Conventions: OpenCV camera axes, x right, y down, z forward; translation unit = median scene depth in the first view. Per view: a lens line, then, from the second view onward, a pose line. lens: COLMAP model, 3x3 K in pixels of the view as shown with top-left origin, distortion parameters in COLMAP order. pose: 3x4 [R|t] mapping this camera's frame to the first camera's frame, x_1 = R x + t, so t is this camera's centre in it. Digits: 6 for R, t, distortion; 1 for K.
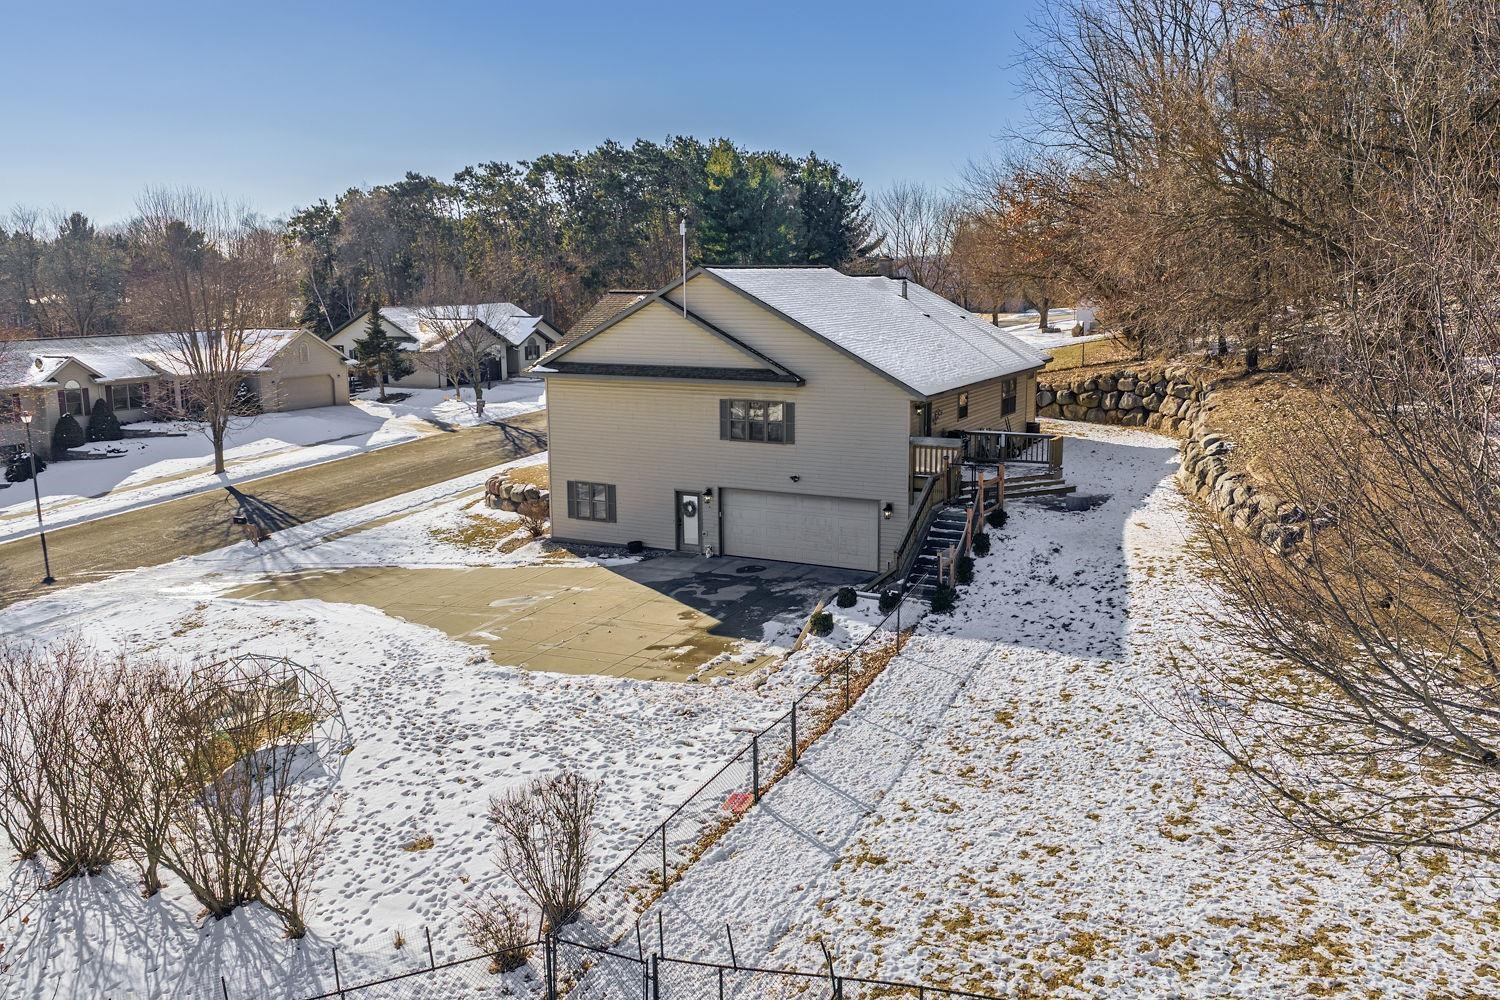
lens RADIAL K [[1234.0, 0, 750.0], [0, 1234.0, 500.0], [0, 0, 1]] dist [0.002861, -0.004926]
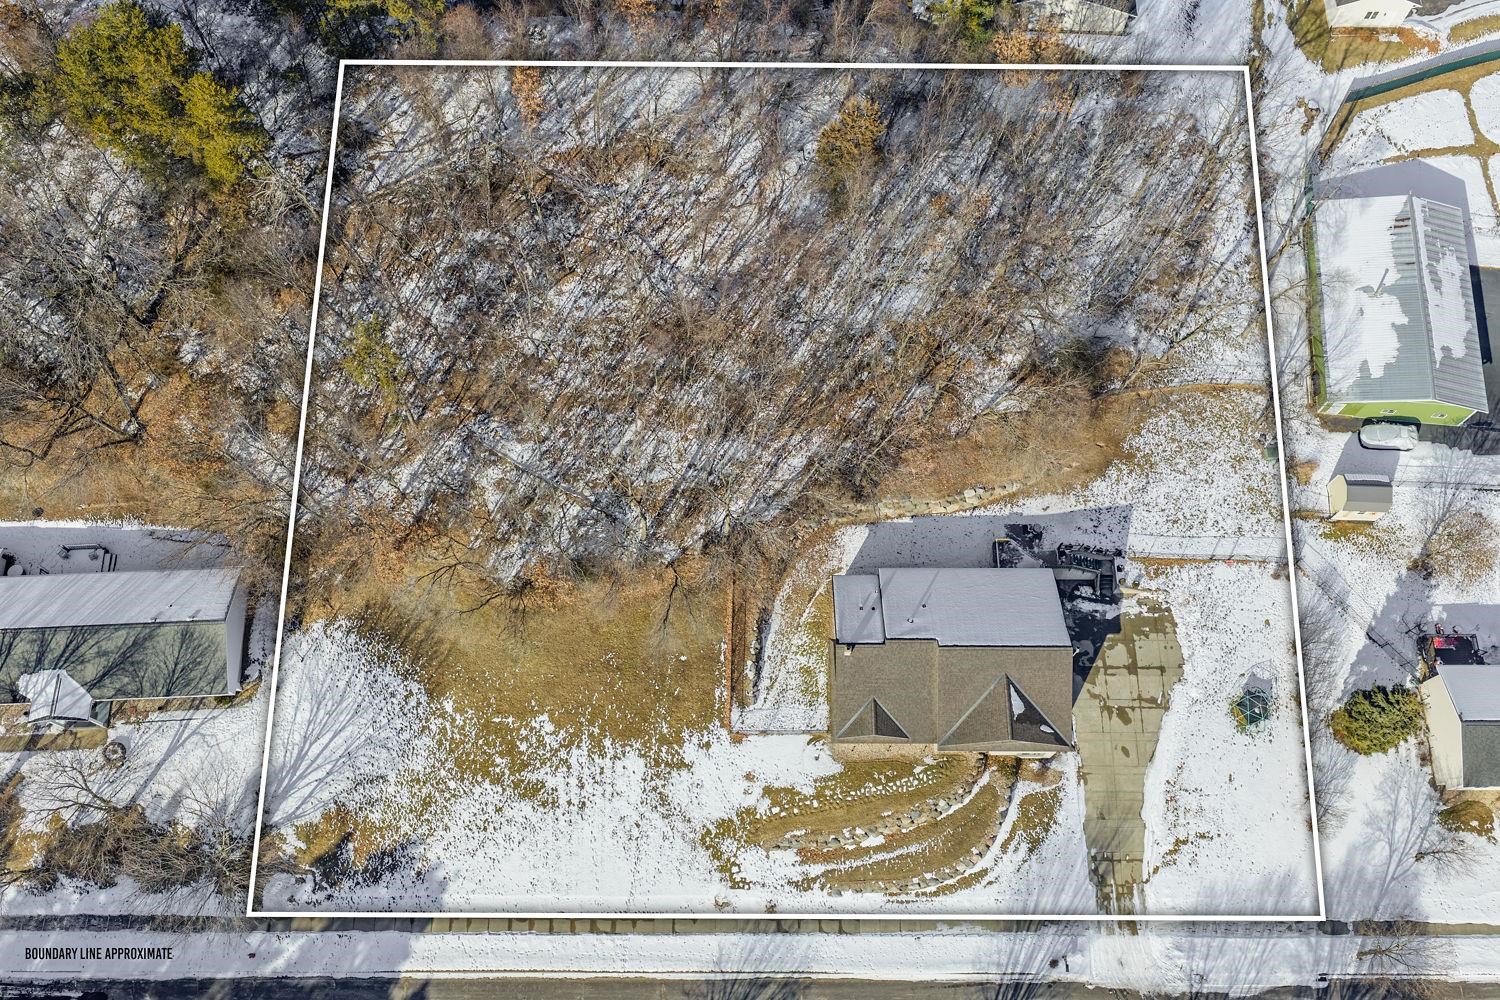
lens RADIAL K [[1247.1, 0, 750.0], [0, 1247.1, 500.0], [0, 0, 1]] dist [0.009415, -0.006317]
pose [[-0.455445, -0.818689, 0.349741, -0.371547], [0.176272, 0.302146, 0.936822, -2.679088], [-0.872639, 0.488320, 0.006701, 1.419062]]
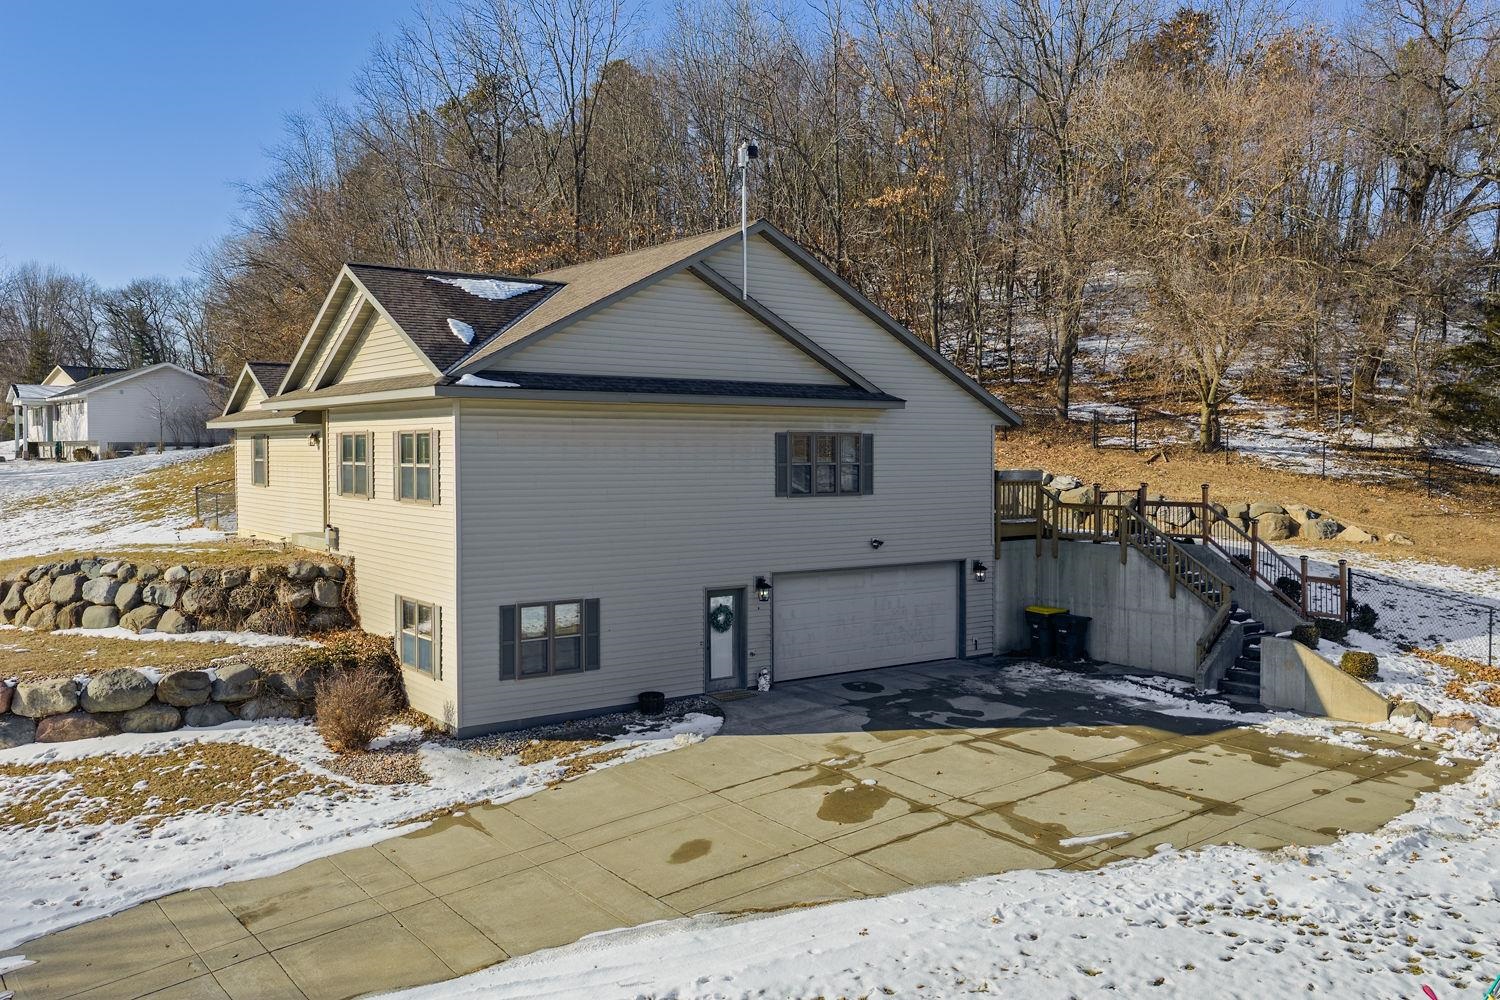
lens RADIAL K [[1247.1, 0, 750.0], [0, 1247.1, 500.0], [0, 0, 1]] dist [0.009415, -0.006317]
pose [[0.446977, -0.028327, 0.894097, -0.629501], [0.160585, 0.985803, -0.049047, -0.018993], [-0.880014, 0.165501, 0.445180, 0.769210]]
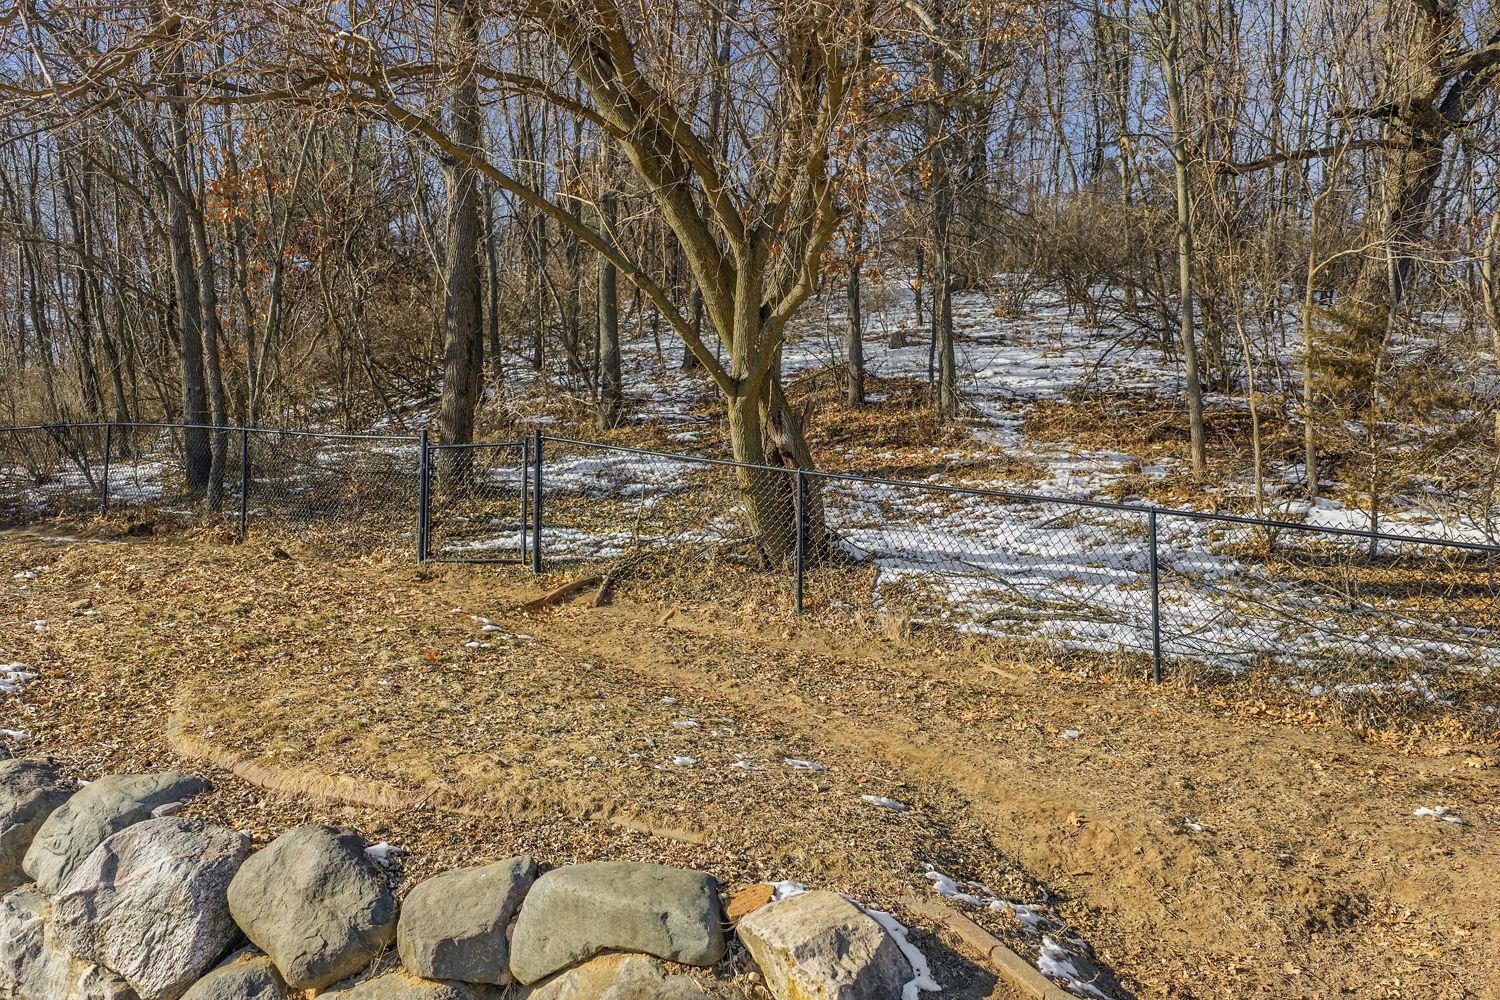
lens RADIAL K [[1247.1, 0, 750.0], [0, 1247.1, 500.0], [0, 0, 1]] dist [0.009415, -0.006317]
pose [[0.461135, 0.088221, 0.882933, 0.242115], [0.162631, 0.969787, -0.181838, -0.012740], [-0.872299, 0.227444, 0.432855, 0.767930]]
